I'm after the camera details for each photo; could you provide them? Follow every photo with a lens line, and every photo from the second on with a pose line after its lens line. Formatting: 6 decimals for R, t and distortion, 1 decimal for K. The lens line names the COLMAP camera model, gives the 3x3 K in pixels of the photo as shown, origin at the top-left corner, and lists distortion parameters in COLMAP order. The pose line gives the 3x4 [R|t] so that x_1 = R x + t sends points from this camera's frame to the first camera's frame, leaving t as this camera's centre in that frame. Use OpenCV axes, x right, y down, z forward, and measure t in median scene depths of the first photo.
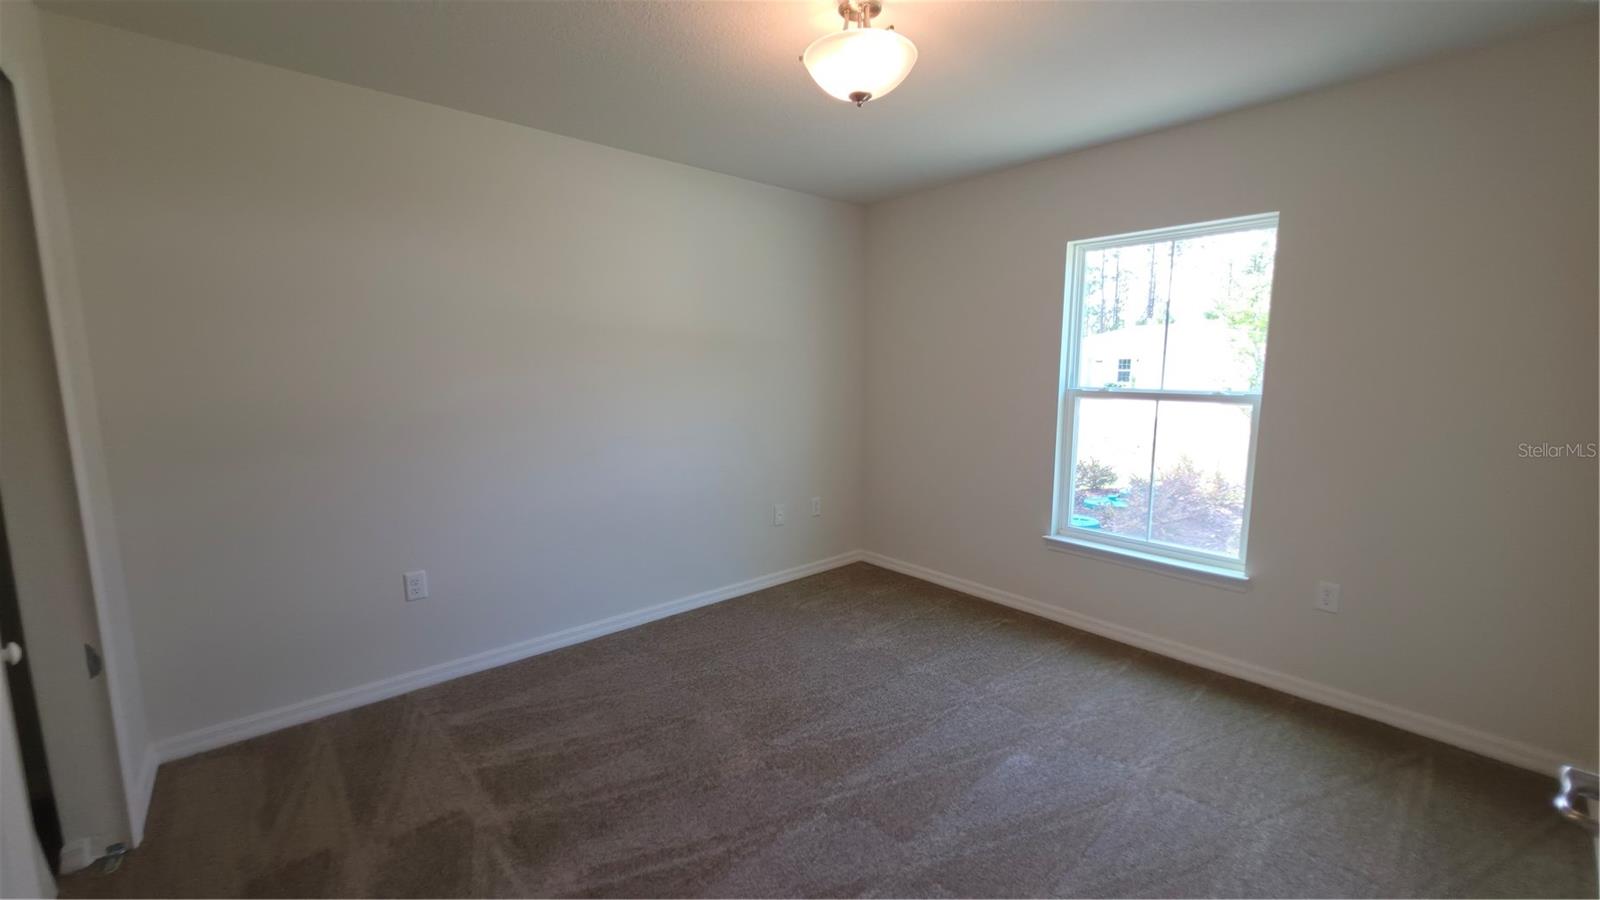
lens RADIAL K [[647.3, 0, 806.6], [0, 647.3, 447.8], [0, 0, 1]] dist [-0.001551, 0.001766]
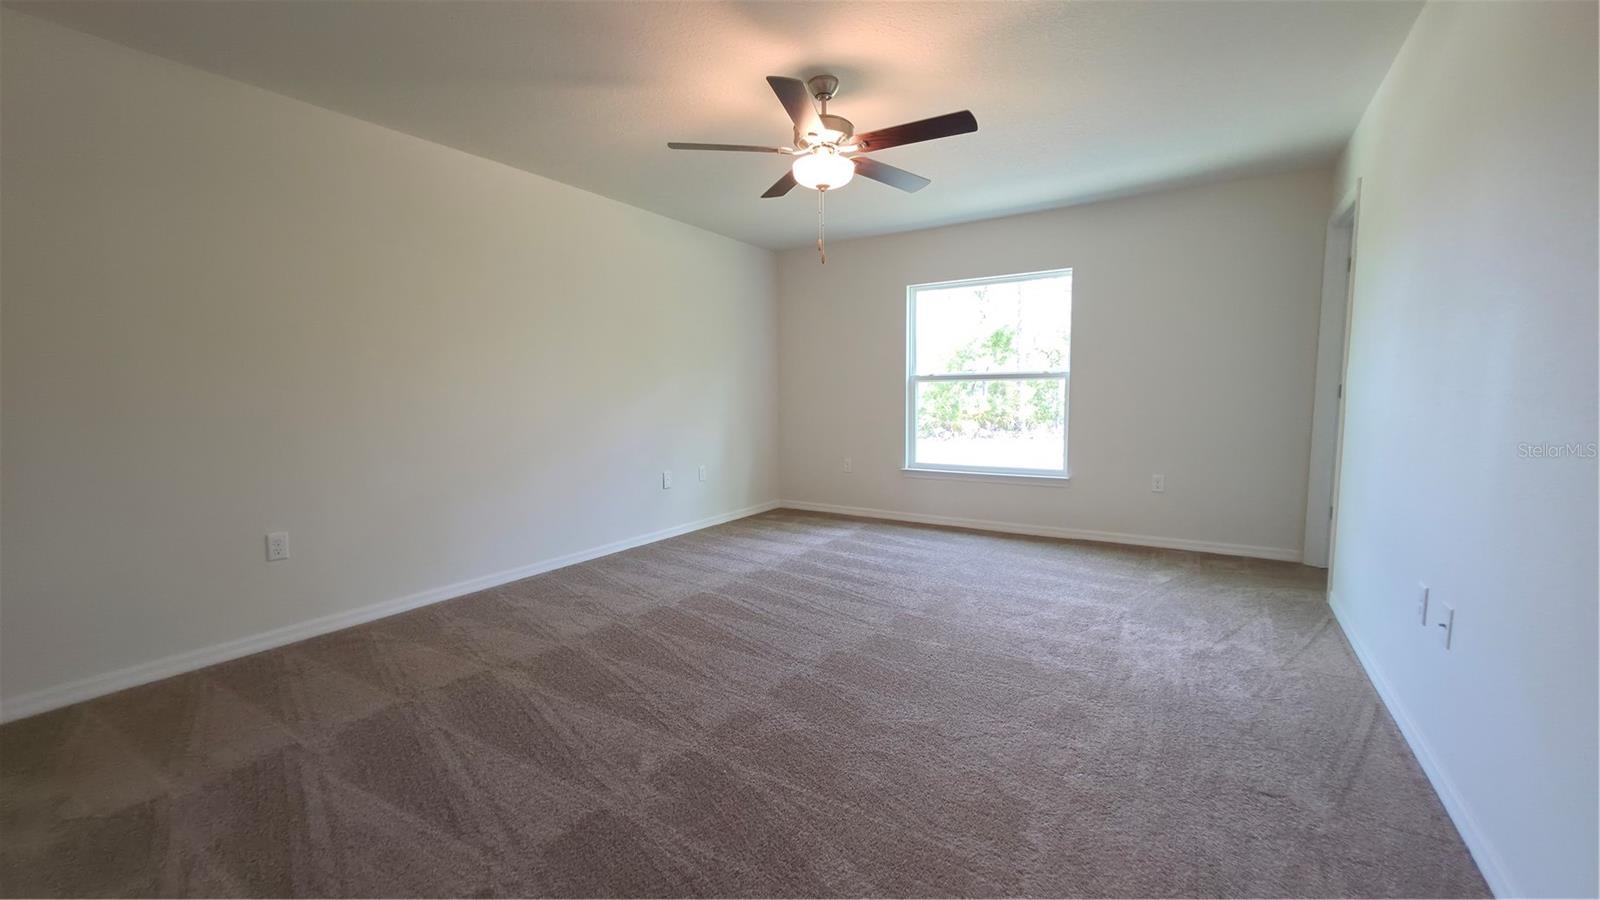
lens RADIAL K [[647.3, 0, 803.7], [0, 647.3, 452.1], [0, 0, 1]] dist [-0.001551, 0.001766]
pose [[0.929265, -0.033239, 0.367914, -0.445876], [0.045558, 0.998653, -0.024847, 0.126404], [-0.366593, 0.039851, 0.929528, -0.395571]]
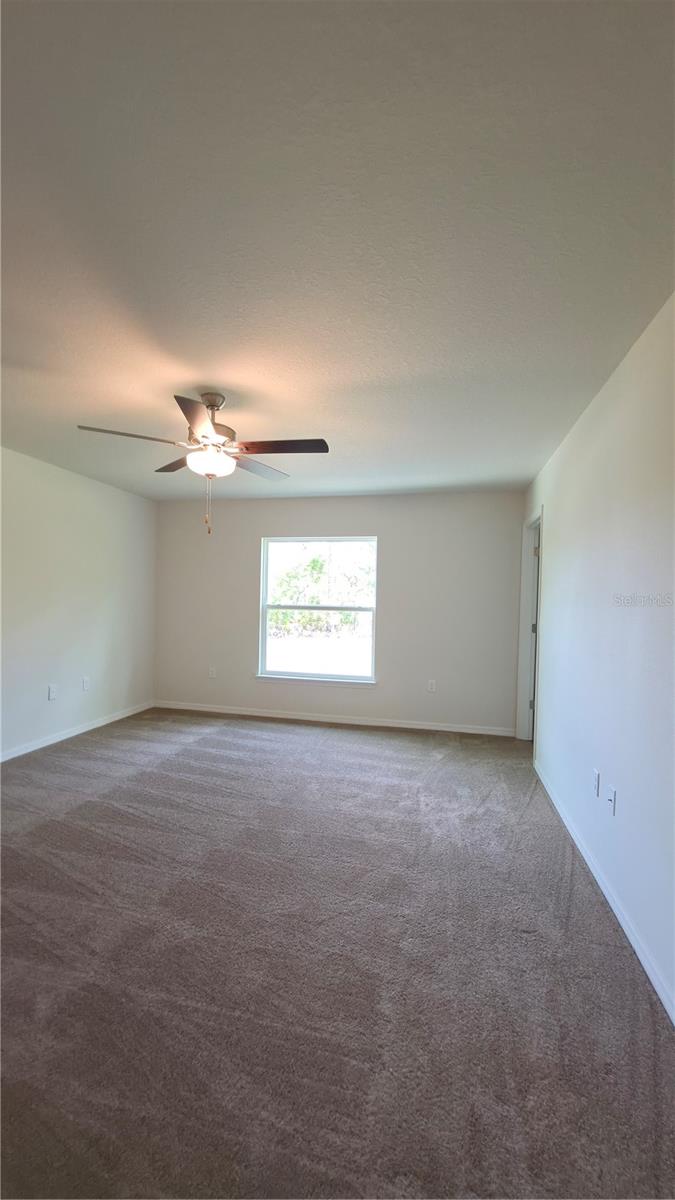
lens RADIAL K [[485.5, 0, 335.6], [0, 485.5, 604.8], [0, 0, 1]] dist [-0.001551, 0.001766]
pose [[0.754650, 0.019511, 0.655837, -0.471106], [0.050391, 0.994882, -0.087580, 0.060953], [-0.654189, 0.099141, 0.749805, -0.359932]]
